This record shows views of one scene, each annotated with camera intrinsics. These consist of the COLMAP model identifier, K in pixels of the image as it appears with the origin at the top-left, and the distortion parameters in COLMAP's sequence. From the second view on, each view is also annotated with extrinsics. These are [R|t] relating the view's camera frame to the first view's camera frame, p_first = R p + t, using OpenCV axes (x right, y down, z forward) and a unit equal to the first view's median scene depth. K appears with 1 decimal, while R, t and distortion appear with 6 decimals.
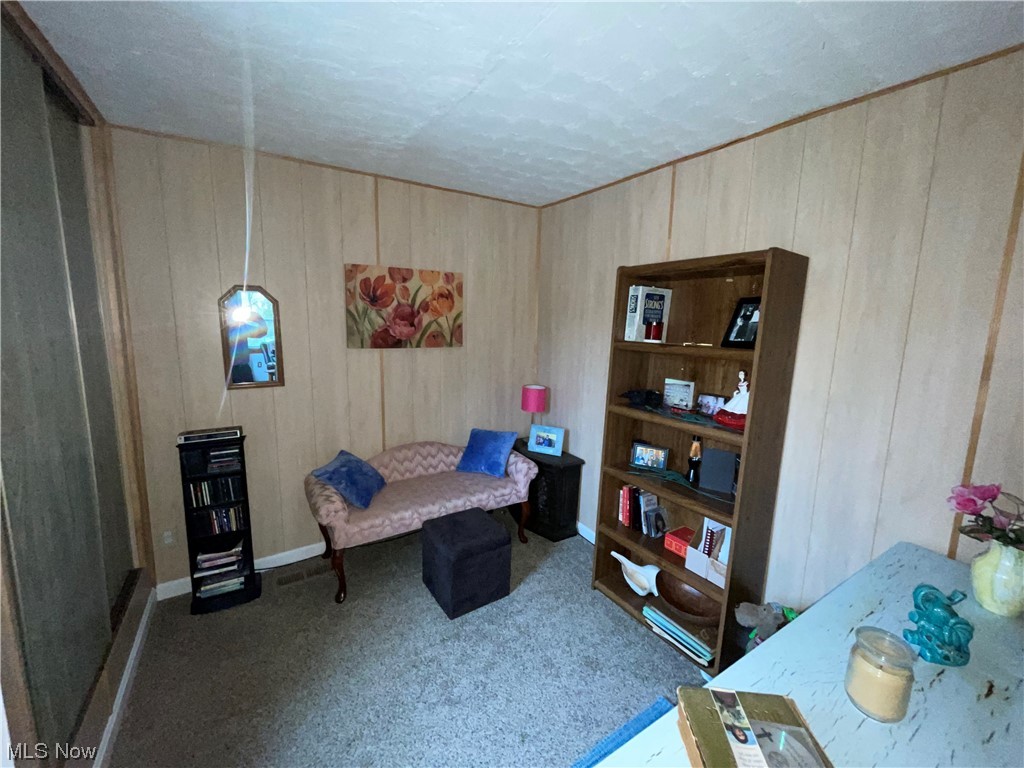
lens RADIAL K [[414.3, 0, 514.1], [0, 414.3, 387.5], [0, 0, 1]] dist [-0.000996, -0.000101]
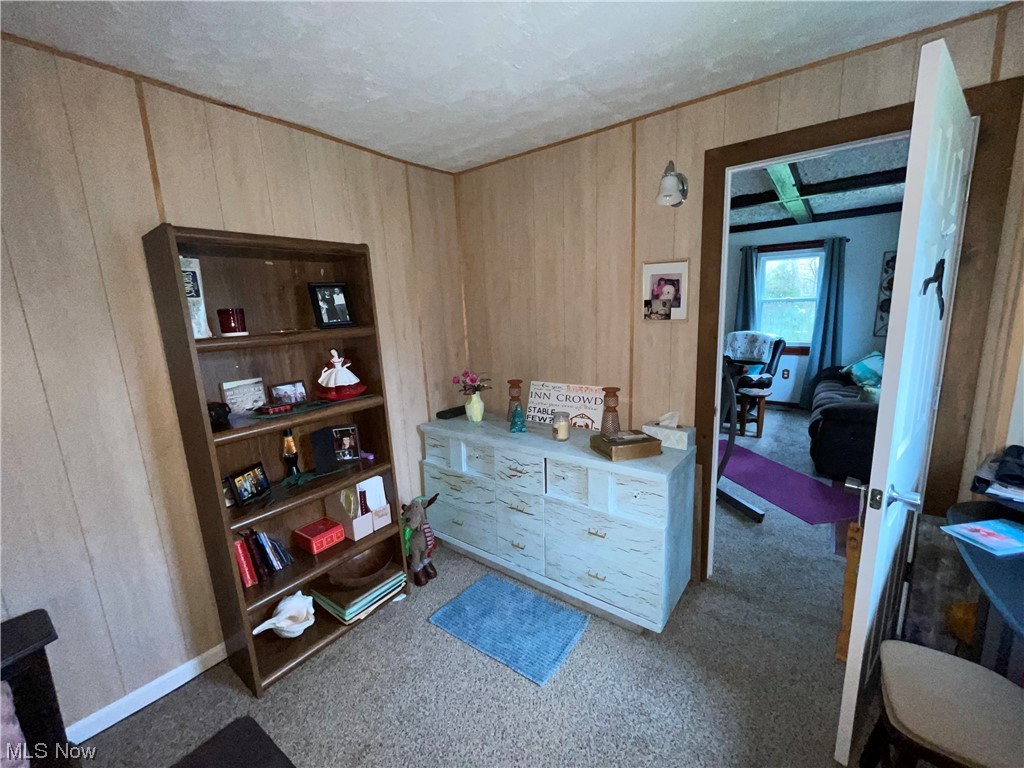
lens RADIAL K [[414.3, 0, 515.8], [0, 414.3, 379.6], [0, 0, 1]] dist [-0.000996, -0.000101]
pose [[-0.357045, -0.175730, 0.917408, -0.584754], [0.180393, 0.950683, 0.252311, -0.135594], [-0.916503, 0.255580, -0.307736, 0.804758]]
